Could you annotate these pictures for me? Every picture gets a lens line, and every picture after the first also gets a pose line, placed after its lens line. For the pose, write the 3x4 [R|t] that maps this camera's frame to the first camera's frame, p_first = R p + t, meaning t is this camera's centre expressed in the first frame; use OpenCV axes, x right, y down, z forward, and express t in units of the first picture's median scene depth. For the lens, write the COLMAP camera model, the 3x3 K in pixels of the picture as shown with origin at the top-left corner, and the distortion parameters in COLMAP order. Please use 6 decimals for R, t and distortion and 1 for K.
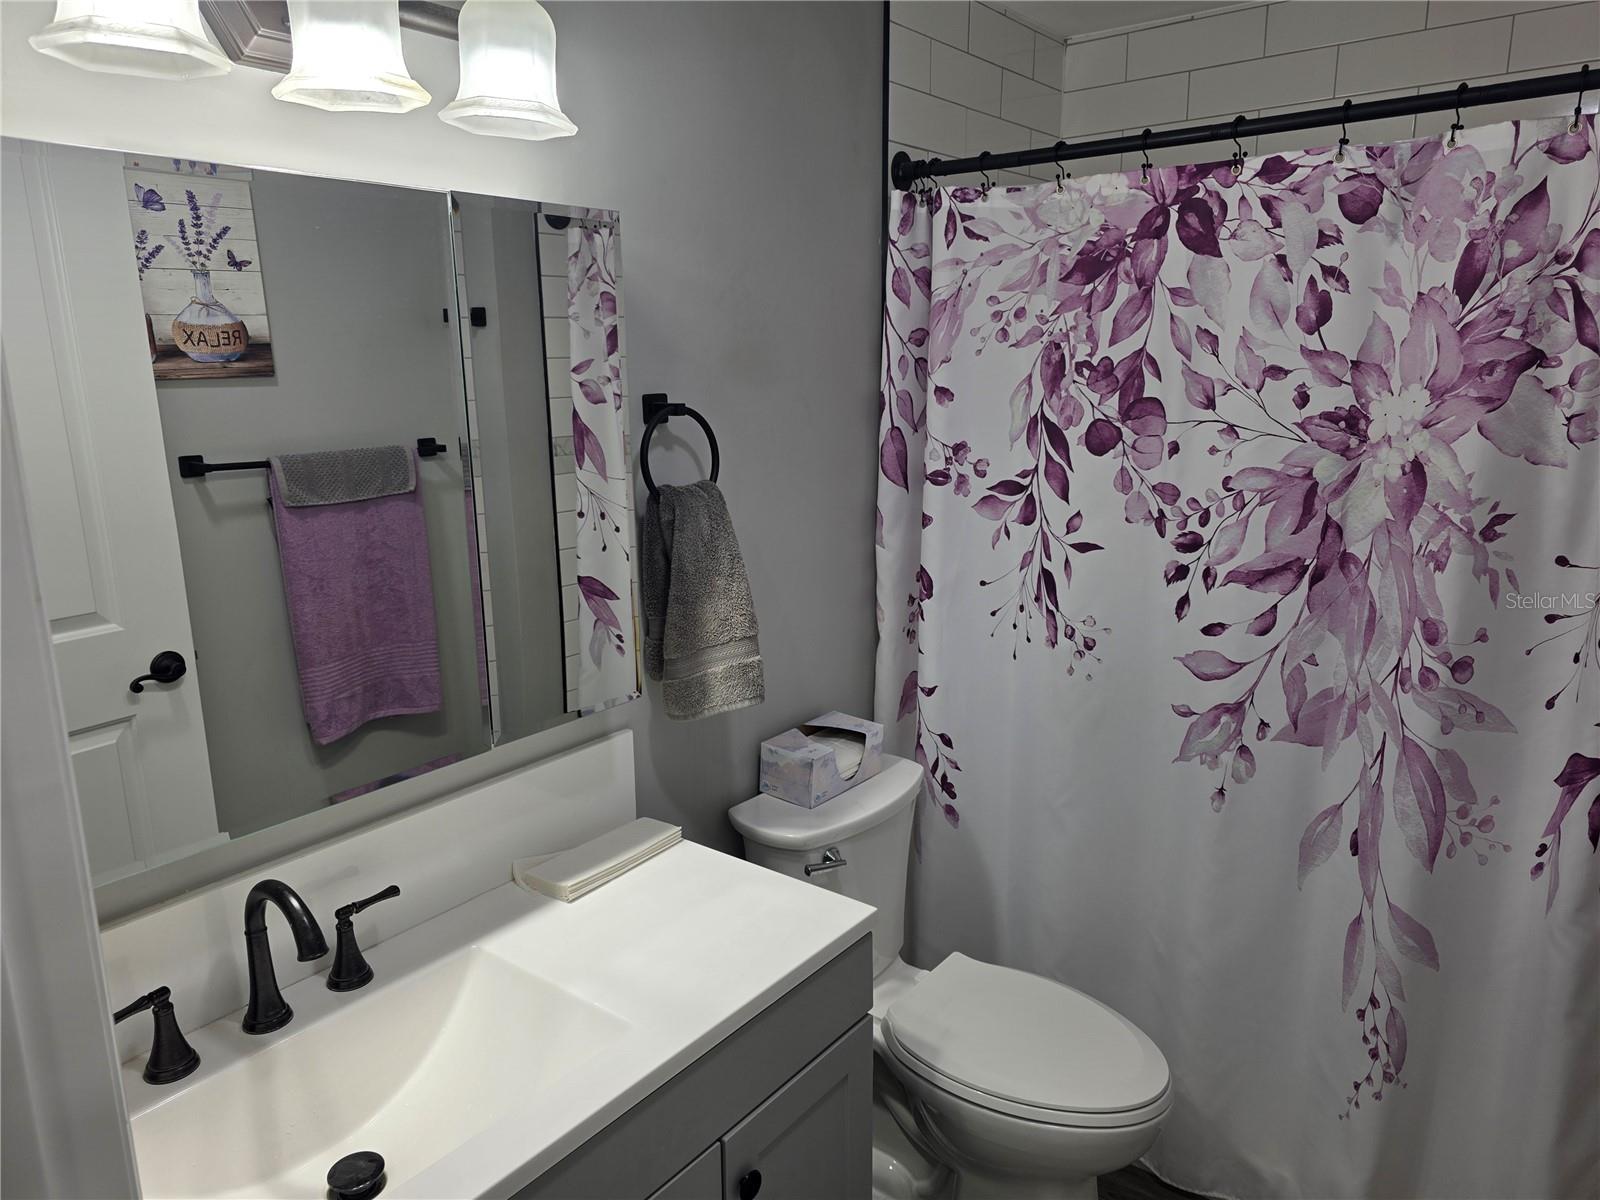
lens RADIAL K [[1084.6, 0, 790.8], [0, 1084.6, 610.9], [0, 0, 1]] dist [0.053062, -0.044683]
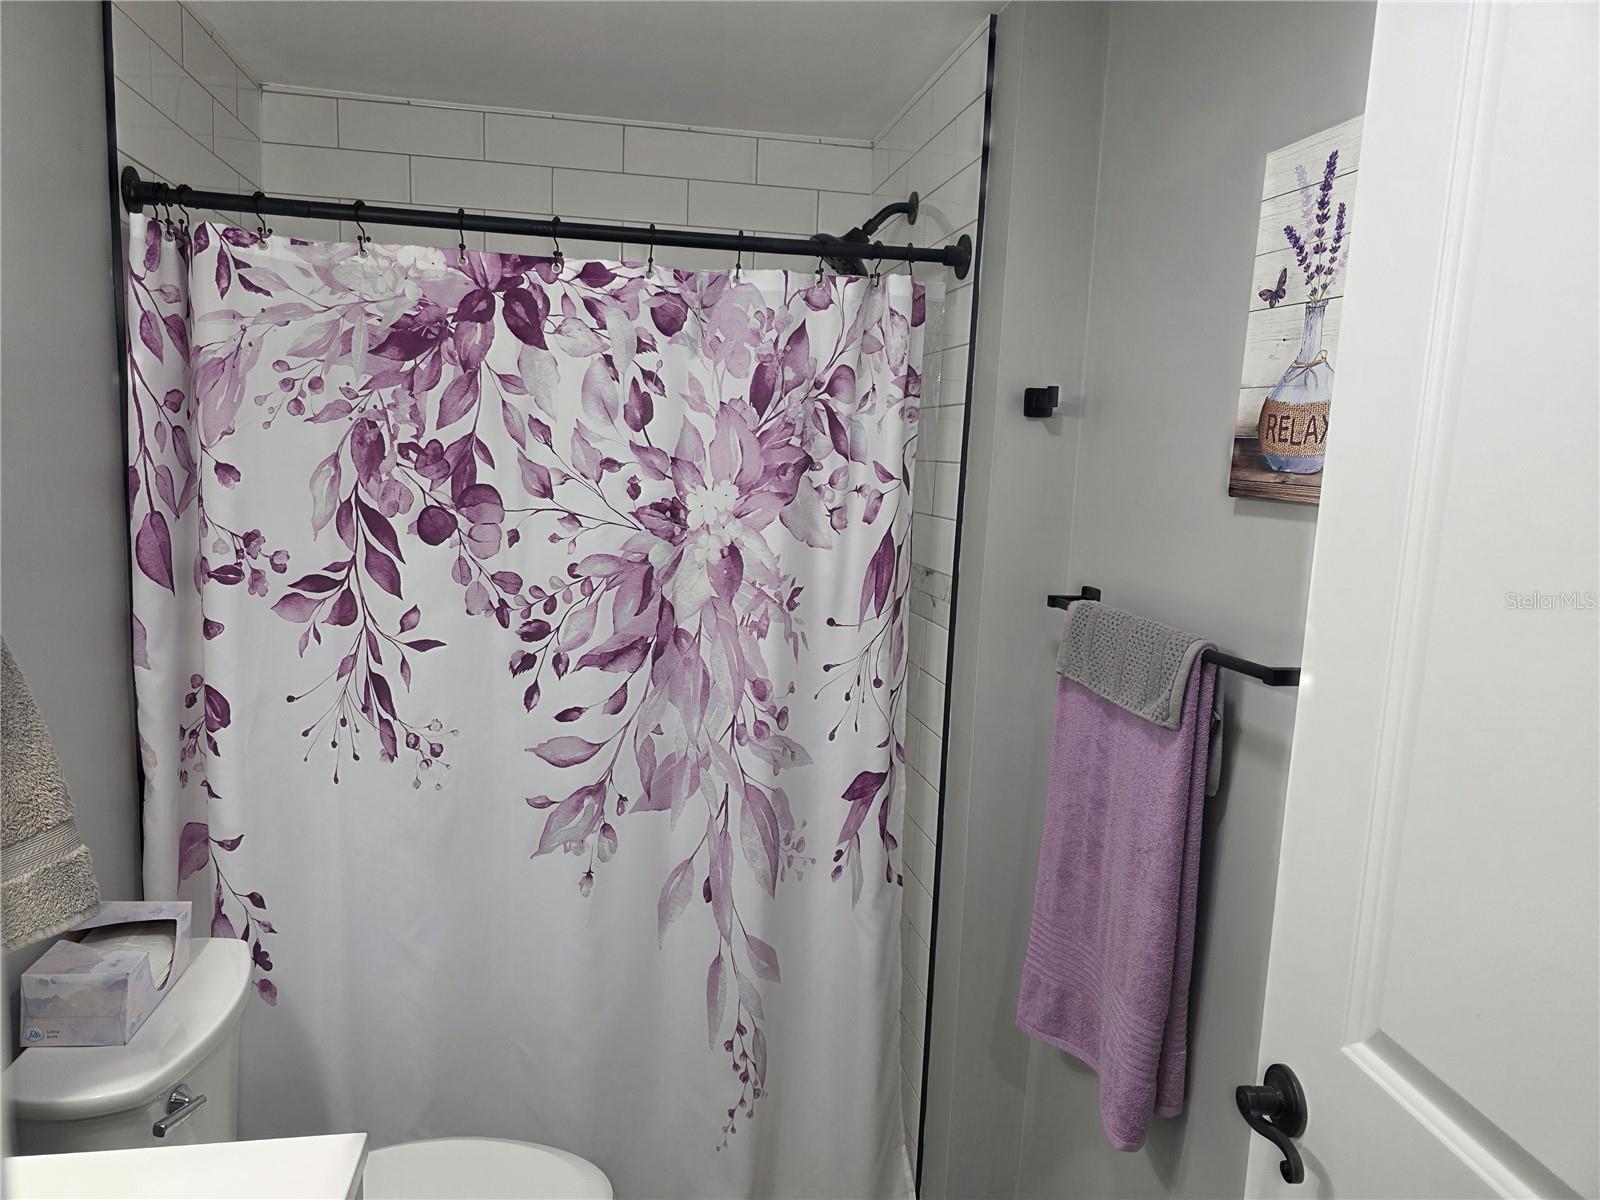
lens RADIAL K [[1084.6, 0, 804.3], [0, 1084.6, 611.9], [0, 0, 1]] dist [0.053062, -0.044683]
pose [[0.664939, -0.067436, 0.743847, -0.215019], [0.121919, 0.992358, -0.019021, -0.032840], [-0.736880, 0.103337, 0.668079, 0.171409]]
